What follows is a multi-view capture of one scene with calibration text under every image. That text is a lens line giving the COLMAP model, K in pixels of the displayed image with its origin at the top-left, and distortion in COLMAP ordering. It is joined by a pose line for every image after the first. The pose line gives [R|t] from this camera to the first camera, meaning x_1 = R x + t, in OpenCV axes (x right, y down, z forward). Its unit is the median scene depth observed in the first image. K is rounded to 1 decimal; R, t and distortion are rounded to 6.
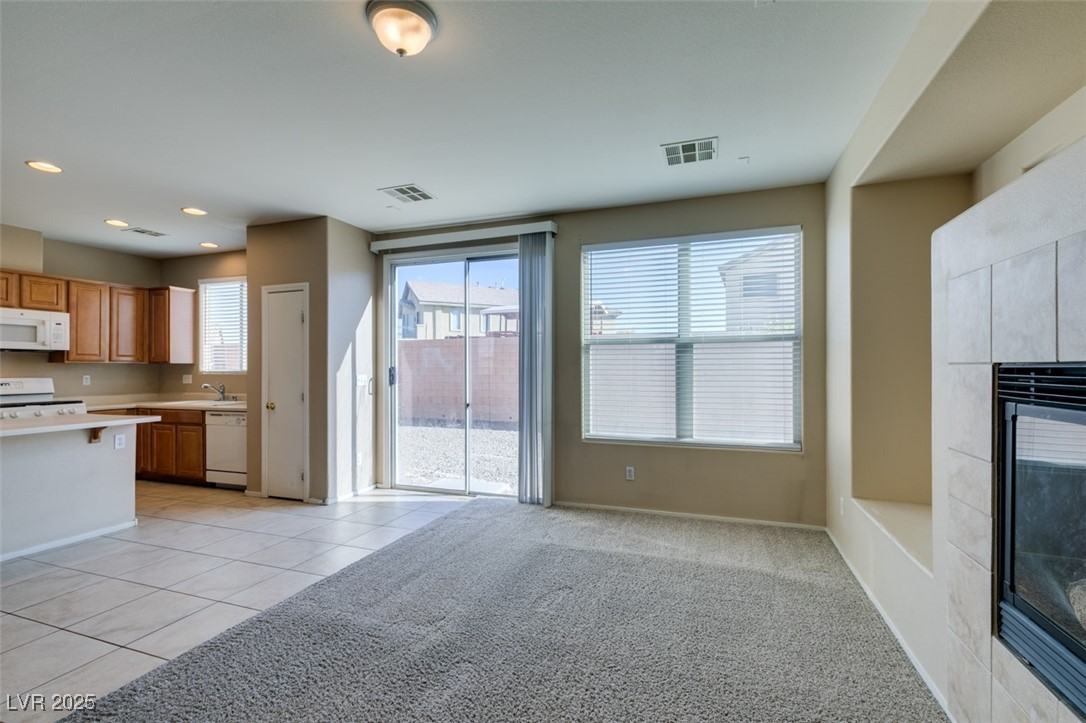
lens RADIAL K [[483.3, 0, 543.1], [0, 483.3, 364.7], [0, 0, 1]] dist [0.004374, -0.000567]
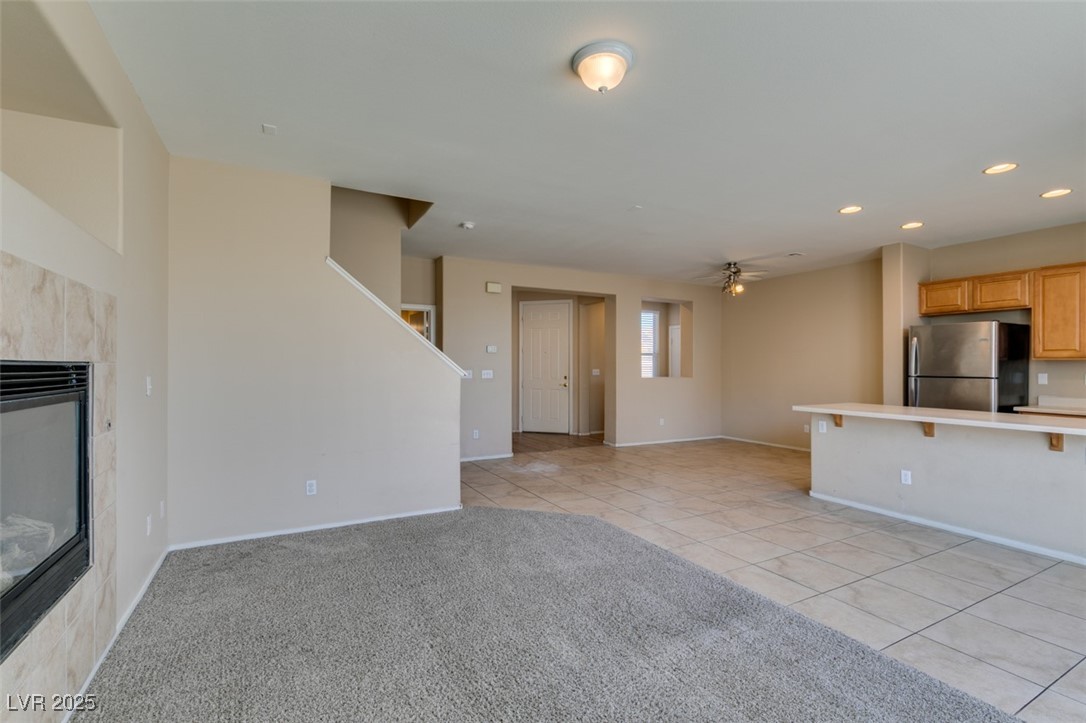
lens RADIAL K [[483.3, 0, 540.7], [0, 483.3, 363.1], [0, 0, 1]] dist [0.004374, -0.000567]
pose [[-0.663478, -0.003375, -0.748189, 0.258613], [0.003918, 0.999960, -0.007985, 0.003637], [0.748186, -0.008229, -0.663438, 0.646141]]
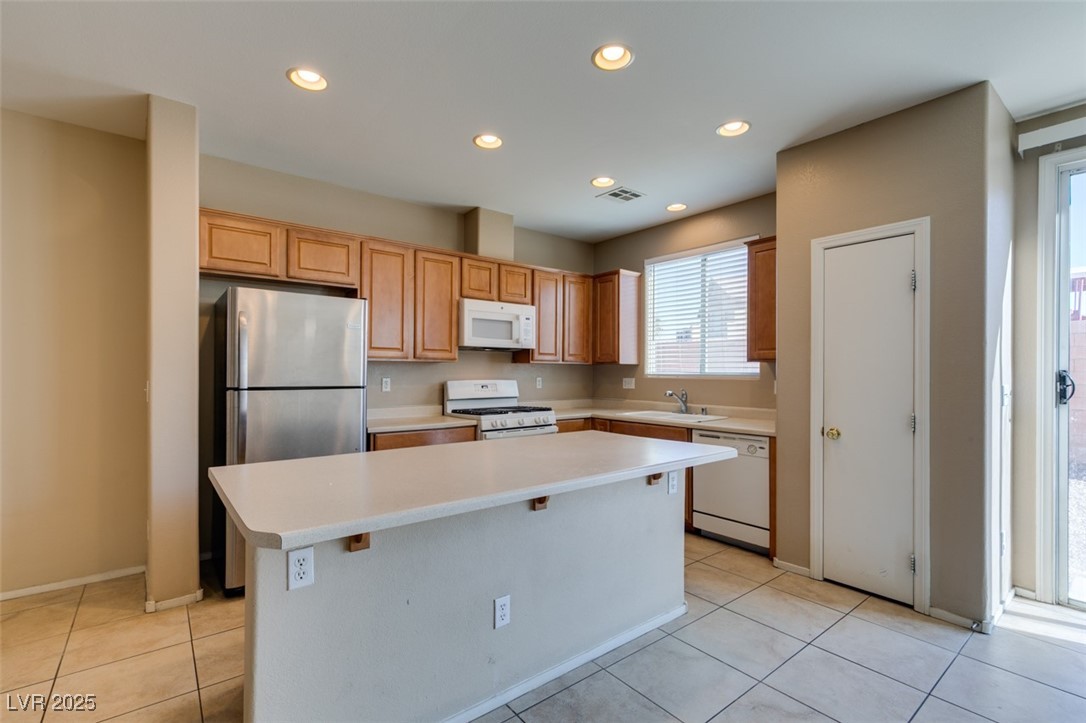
lens RADIAL K [[483.3, 0, 542.4], [0, 483.3, 370.8], [0, 0, 1]] dist [0.004374, -0.000567]
pose [[0.852574, 0.006889, -0.522561, -0.520362], [-0.002502, 0.999955, 0.009101, 0.001997], [0.522600, -0.006452, 0.852553, 0.270755]]
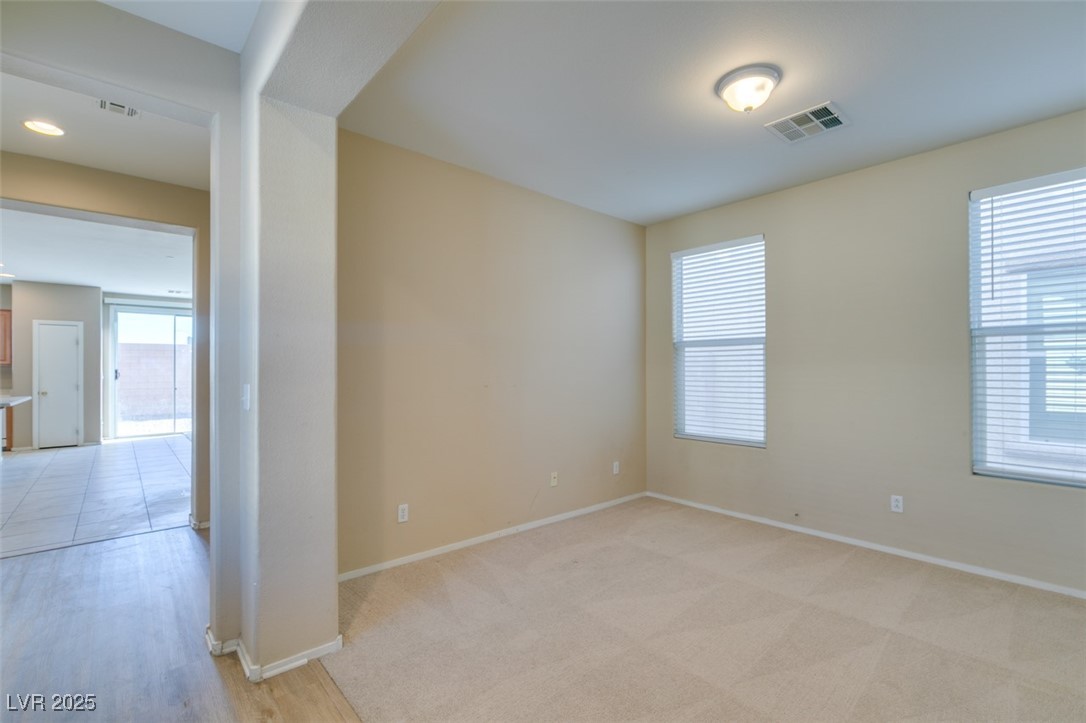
lens RADIAL K [[483.3, 0, 542.3], [0, 483.3, 365.6], [0, 0, 1]] dist [0.004374, -0.000567]
pose [[0.476484, 0.004854, 0.879170, -1.132068], [-0.005967, 0.999980, -0.002287, -0.014353], [-0.879163, -0.004156, 0.476503, -1.205031]]
